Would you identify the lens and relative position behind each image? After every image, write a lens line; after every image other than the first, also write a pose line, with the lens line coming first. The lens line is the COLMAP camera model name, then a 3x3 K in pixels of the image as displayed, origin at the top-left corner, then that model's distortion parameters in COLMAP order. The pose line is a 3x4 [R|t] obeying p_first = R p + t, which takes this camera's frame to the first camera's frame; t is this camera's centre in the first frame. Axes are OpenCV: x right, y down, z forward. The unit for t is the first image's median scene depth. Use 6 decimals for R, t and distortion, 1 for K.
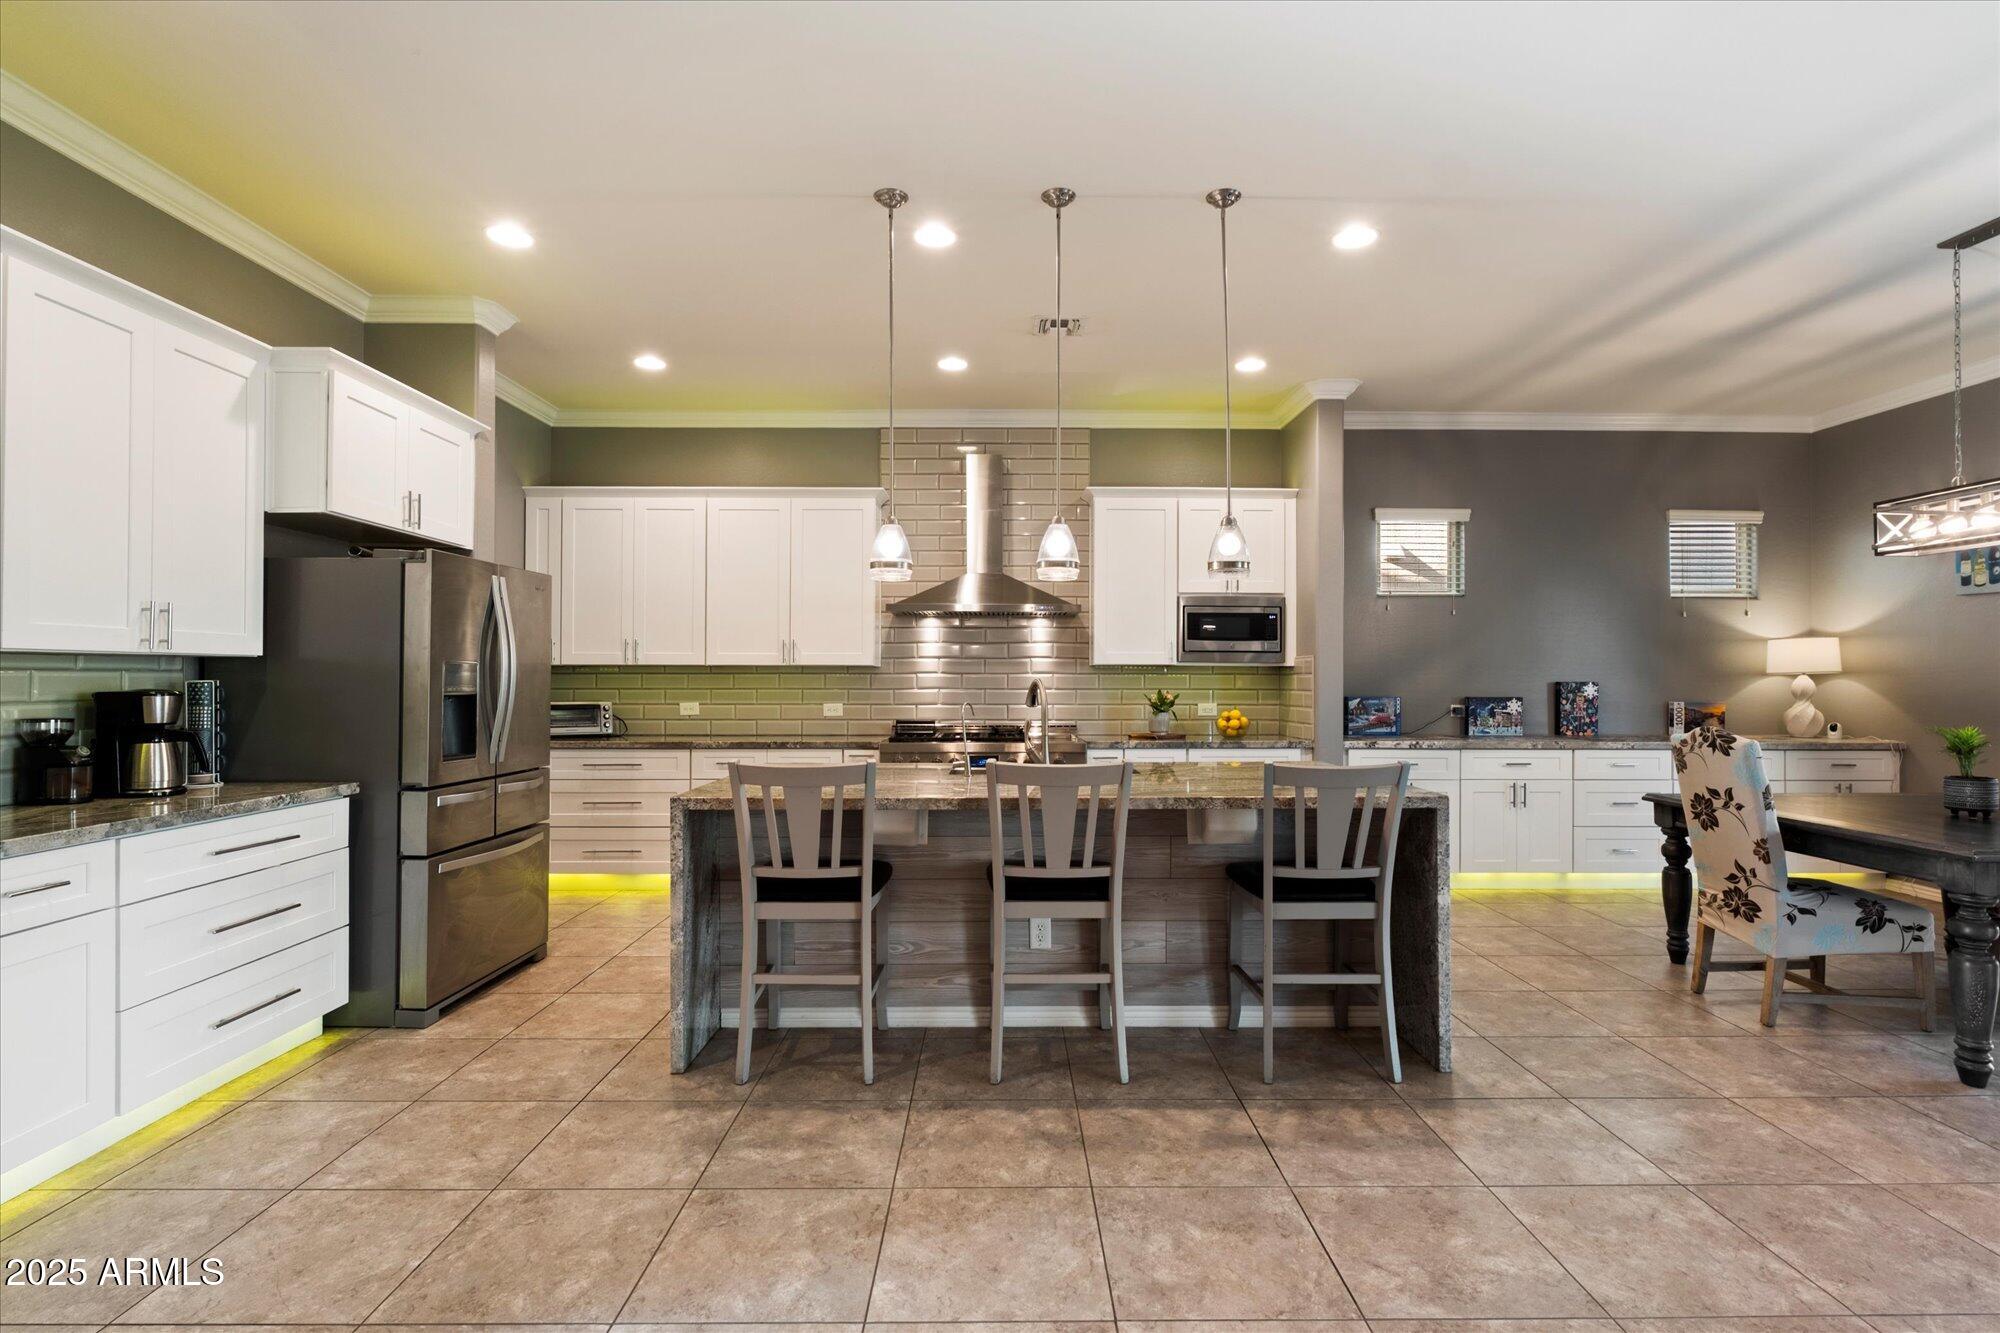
lens RADIAL K [[948.4, 0, 1012.4], [0, 948.4, 670.7], [0, 0, 1]] dist [-0.003571, -0.000946]
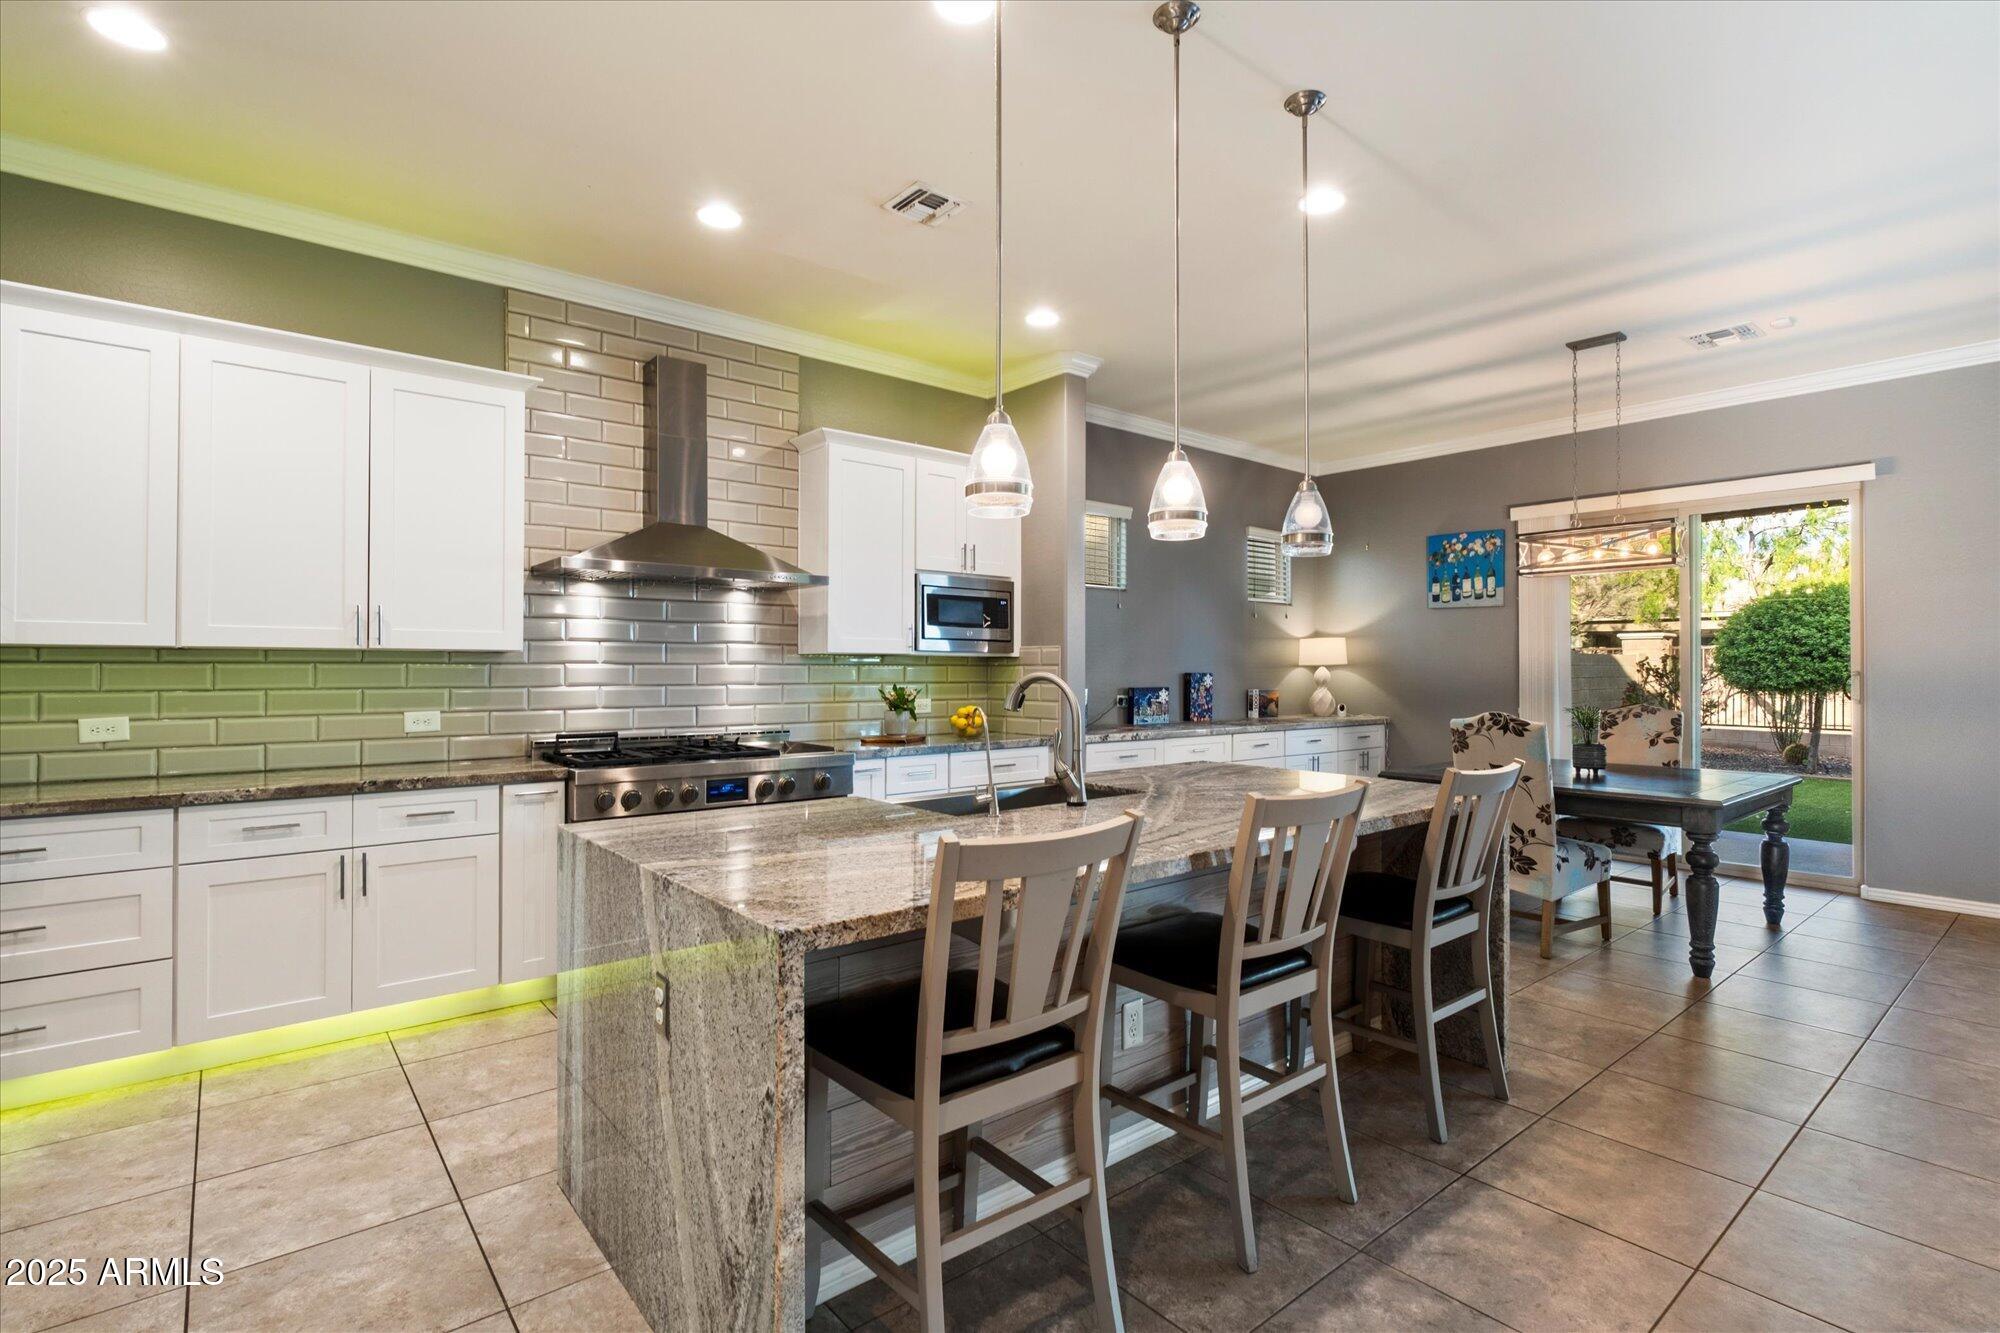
lens RADIAL K [[938.3, 0, 1000.0], [0, 938.3, 666.5], [0, 0, 1]] dist [0.000844, 0.000341]
pose [[0.780112, 0.001232, 0.625639, -0.294552], [-0.005115, 0.999977, 0.004409, 0.000592], [-0.625619, -0.006640, 0.780100, 0.299389]]
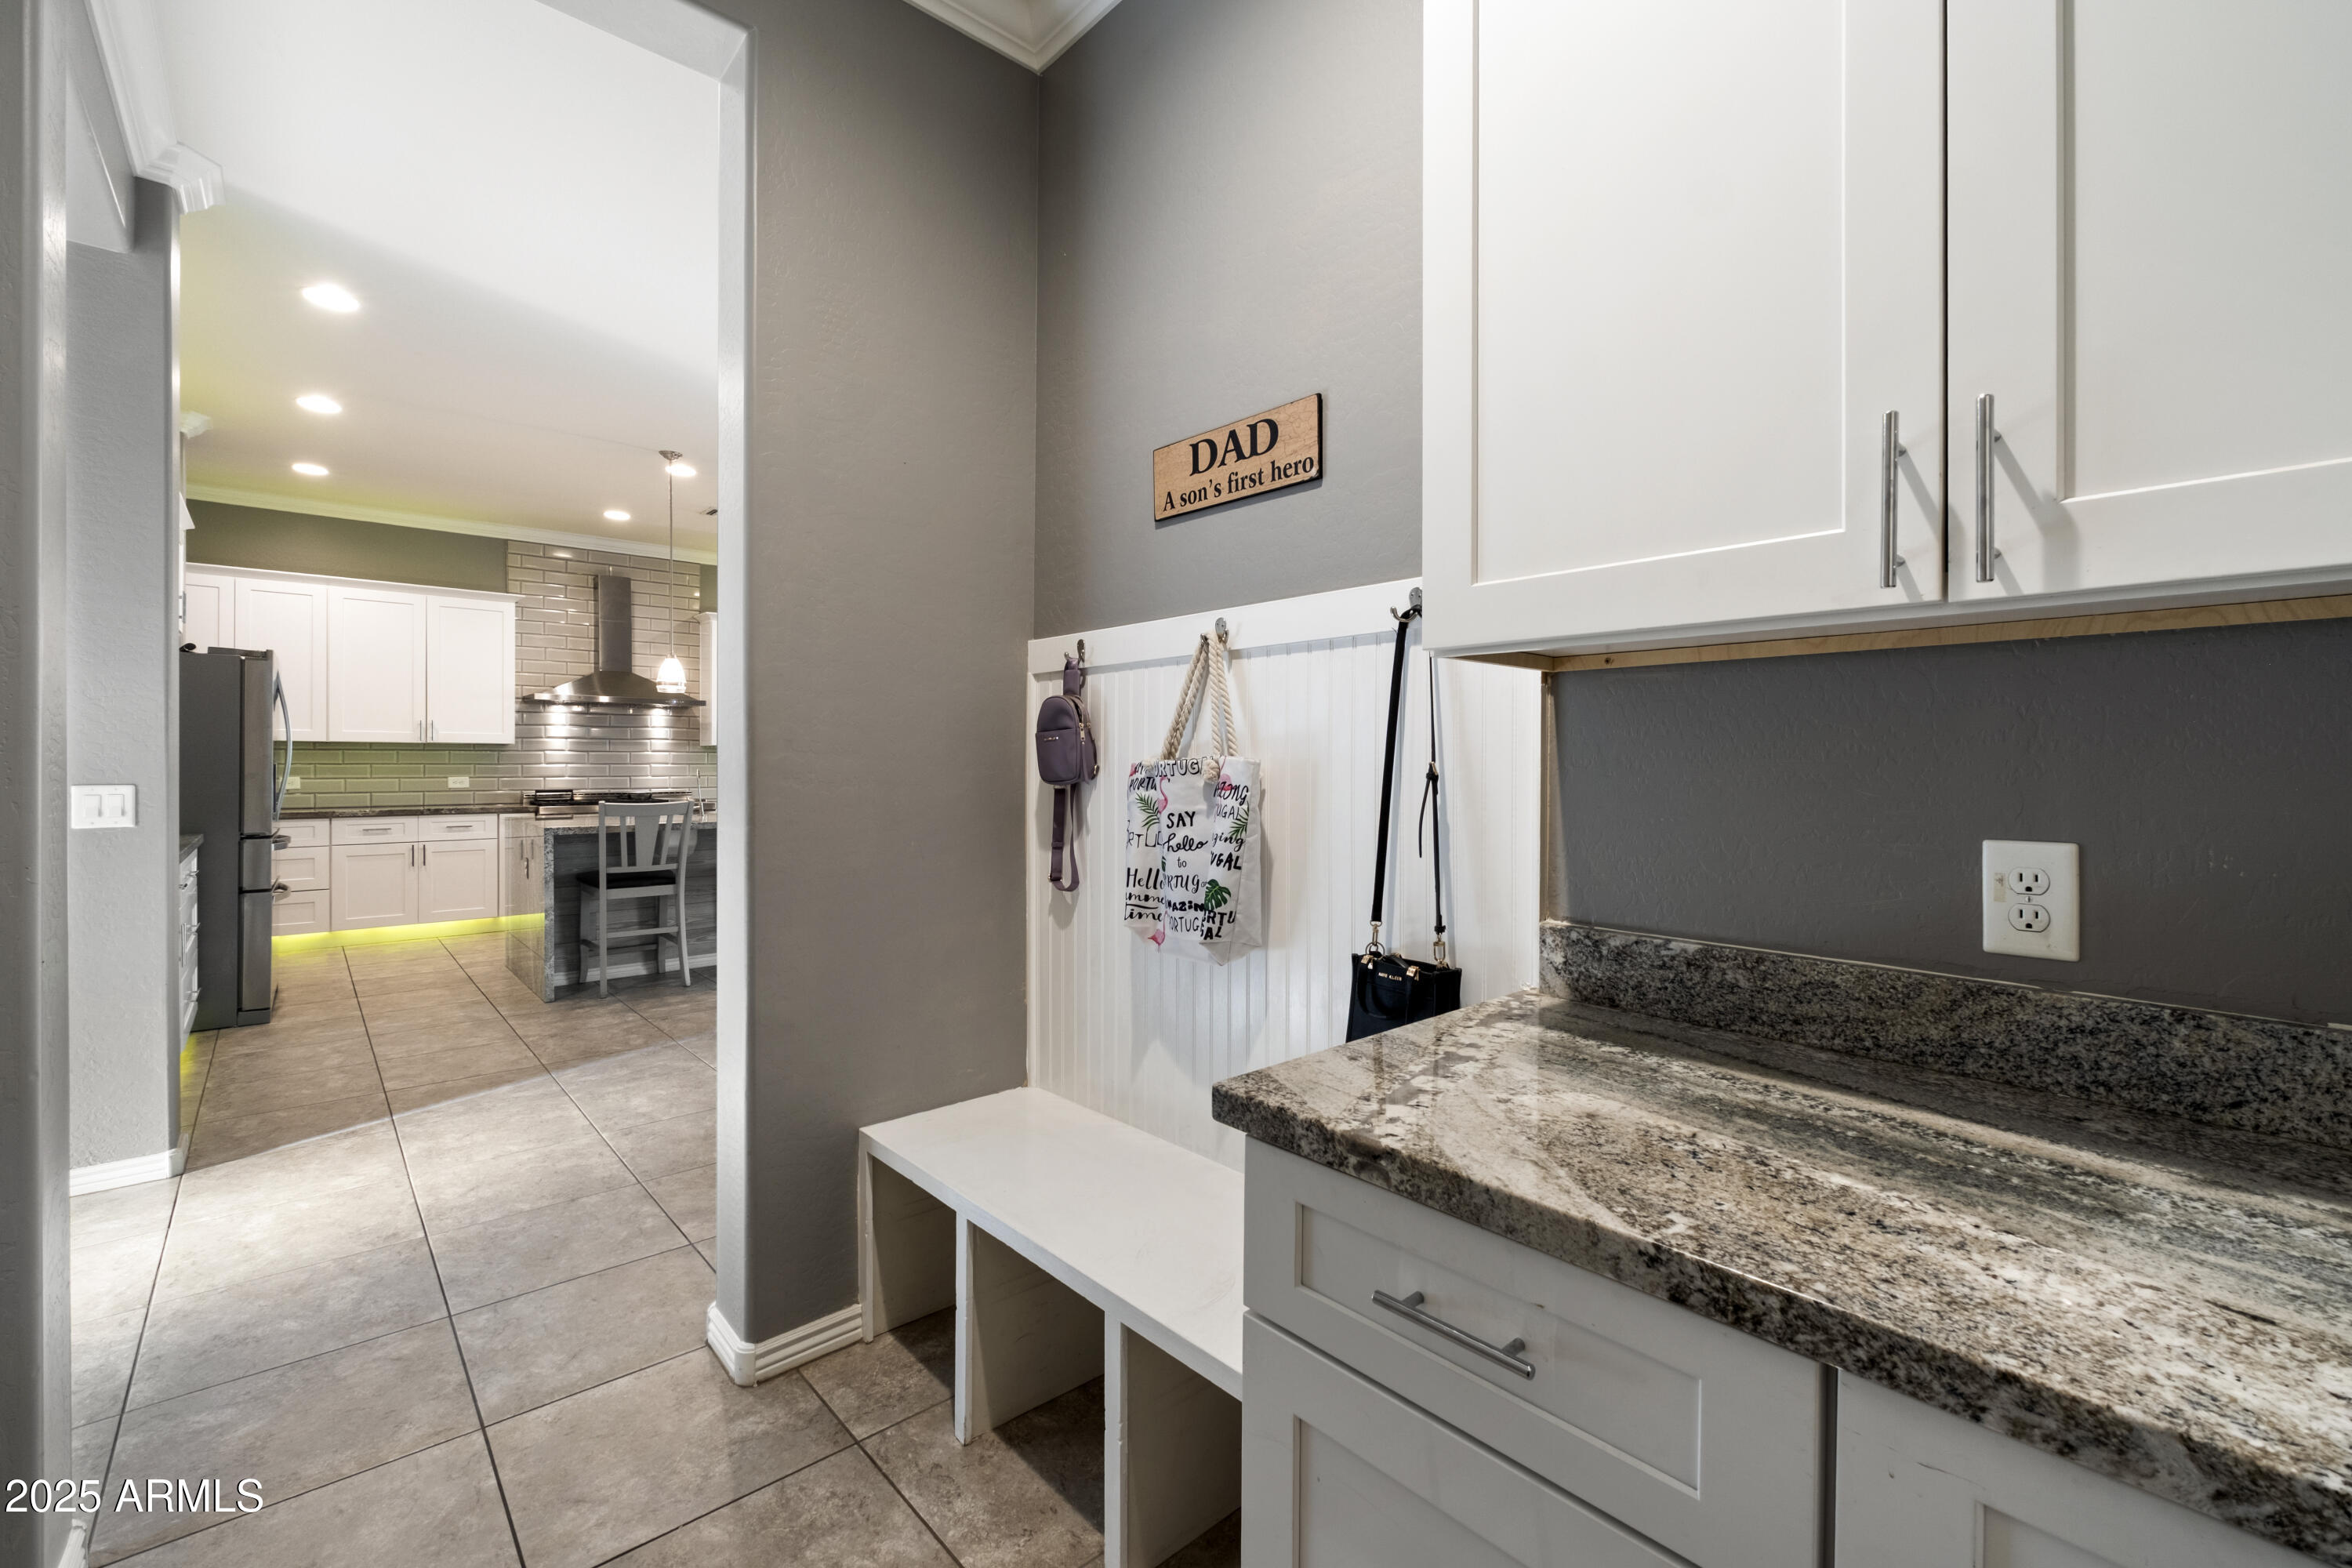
lens RADIAL K [[1006.3, 0, 1201.5], [0, 1006.3, 771.5], [0, 0, 1]] dist [-0.000961, -0.000164]
pose [[0.747364, -0.004925, 0.664396, -0.342241], [-0.007302, 0.999851, 0.015625, 0.003116], [-0.664375, -0.016529, 0.747217, -0.515047]]
